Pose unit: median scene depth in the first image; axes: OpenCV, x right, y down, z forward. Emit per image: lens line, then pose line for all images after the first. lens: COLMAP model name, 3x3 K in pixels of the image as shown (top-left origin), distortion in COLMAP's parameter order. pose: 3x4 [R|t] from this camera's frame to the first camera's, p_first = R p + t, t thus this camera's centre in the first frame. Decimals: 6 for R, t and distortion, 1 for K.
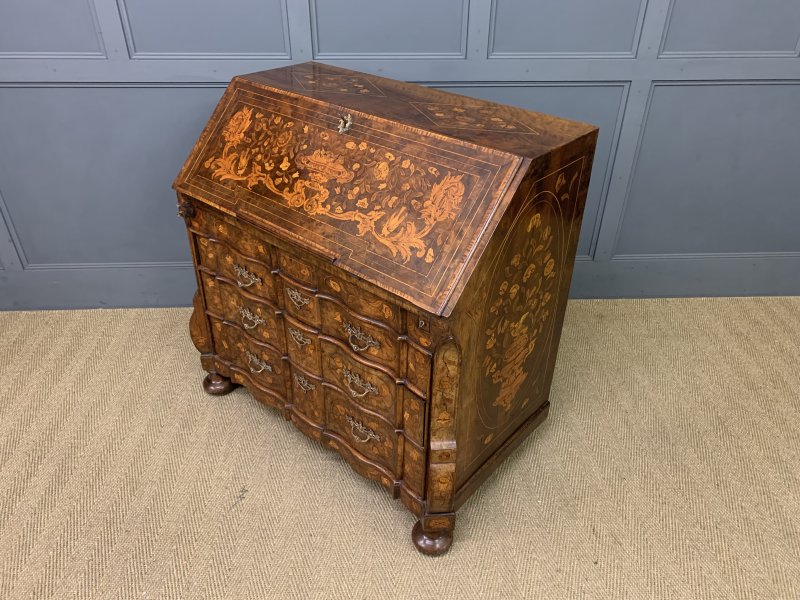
lens RADIAL K [[628.7, 0, 399.5], [0, 628.7, 296.1], [0, 0, 1]] dist [0.029869, -0.006172]
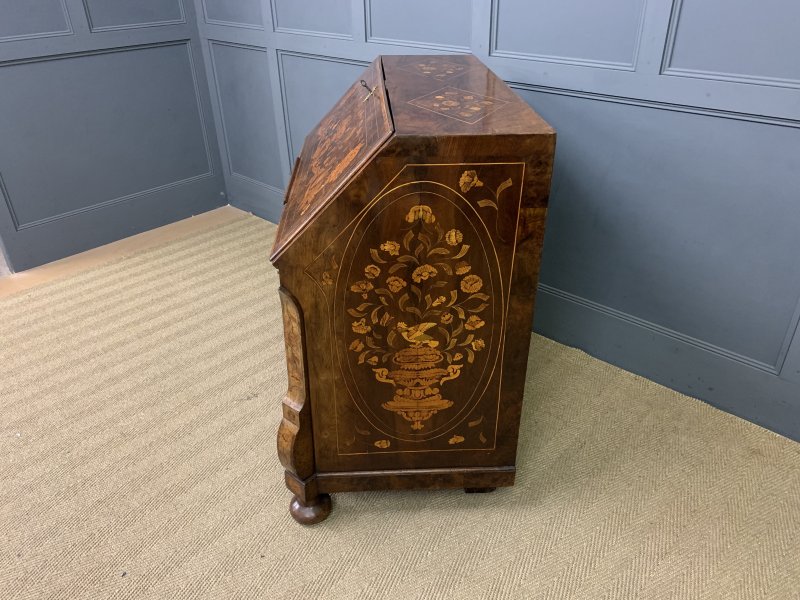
lens RADIAL K [[620.3, 0, 400.0], [0, 620.3, 302.4], [0, 0, 1]] dist [0.078114, -0.138150]
pose [[0.690843, 0.337853, -0.639211, 0.732261], [-0.371926, 0.924221, 0.086525, -0.060763], [0.620005, 0.177964, 0.764148, 0.296168]]
